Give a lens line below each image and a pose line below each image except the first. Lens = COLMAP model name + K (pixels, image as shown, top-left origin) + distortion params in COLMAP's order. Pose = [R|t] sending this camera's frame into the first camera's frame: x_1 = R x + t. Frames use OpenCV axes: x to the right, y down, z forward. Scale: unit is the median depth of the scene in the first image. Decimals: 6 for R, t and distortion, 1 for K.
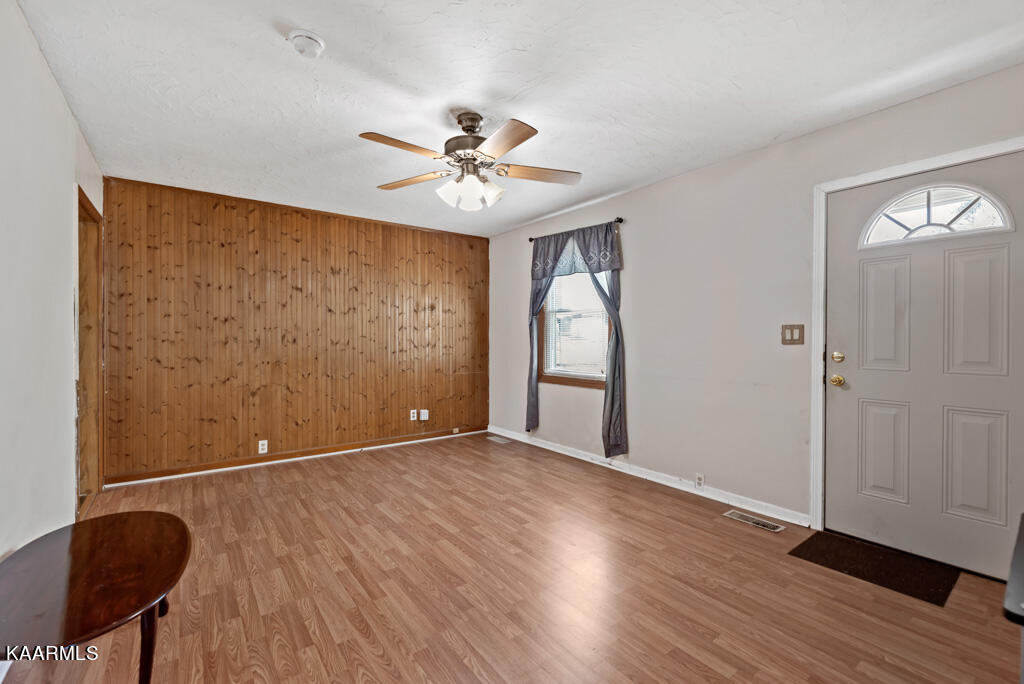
lens RADIAL K [[431.6, 0, 509.1], [0, 431.6, 341.0], [0, 0, 1]] dist [-0.002040, -0.000106]
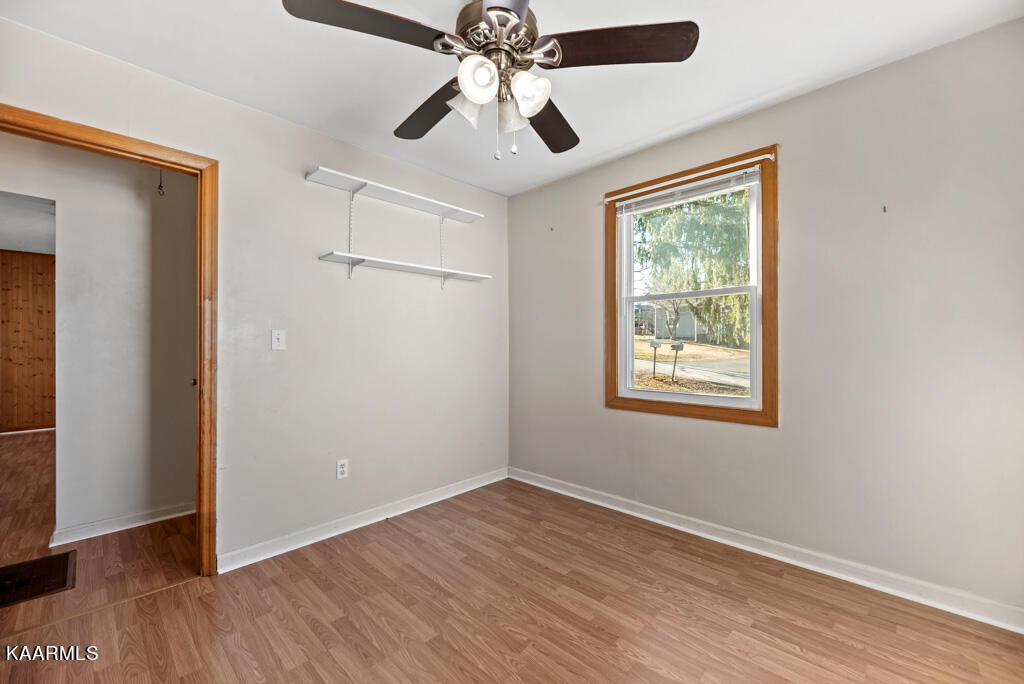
lens RADIAL K [[416.8, 0, 515.9], [0, 416.8, 346.5], [0, 0, 1]] dist [0.001417, 0.000029]
pose [[0.980825, -0.003134, 0.194866, 0.720243], [0.003453, 0.999993, -0.001296, 0.005069], [-0.194861, 0.001944, 0.980829, -0.881010]]
